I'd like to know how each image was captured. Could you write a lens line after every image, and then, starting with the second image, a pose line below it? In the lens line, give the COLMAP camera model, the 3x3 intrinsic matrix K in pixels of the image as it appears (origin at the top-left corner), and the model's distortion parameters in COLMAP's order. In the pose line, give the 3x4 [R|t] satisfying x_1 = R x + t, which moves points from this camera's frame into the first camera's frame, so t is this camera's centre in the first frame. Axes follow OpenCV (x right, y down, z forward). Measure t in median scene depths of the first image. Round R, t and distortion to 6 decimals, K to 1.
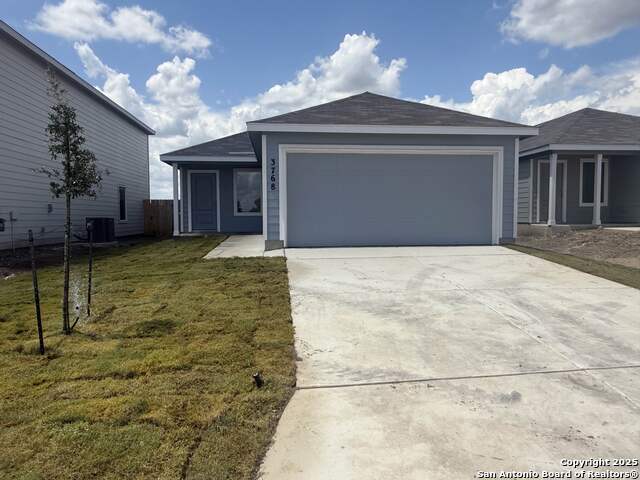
lens RADIAL K [[438.5, 0, 320.0], [0, 438.5, 240.0], [0, 0, 1]] dist [-0.001281, 0.001702]
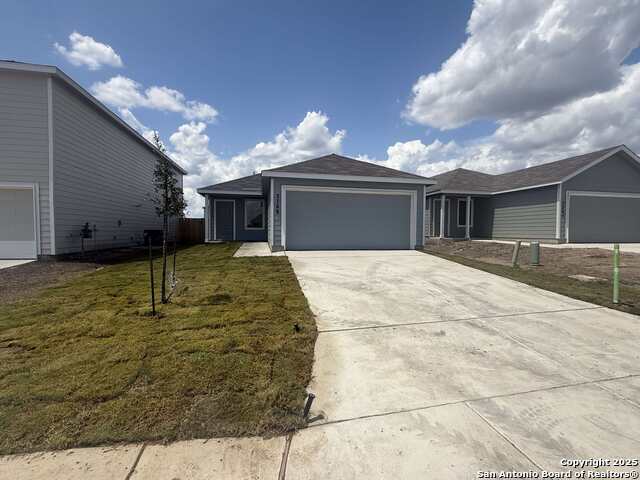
lens RADIAL K [[288.3, 0, 320.0], [0, 288.3, 240.0], [0, 0, 1]] dist [-0.002110, -0.000169]
pose [[0.994211, 0.010329, 0.106944, -0.103794], [-0.007899, 0.999702, -0.023115, 0.004818], [-0.107151, 0.022137, 0.993996, -0.071906]]
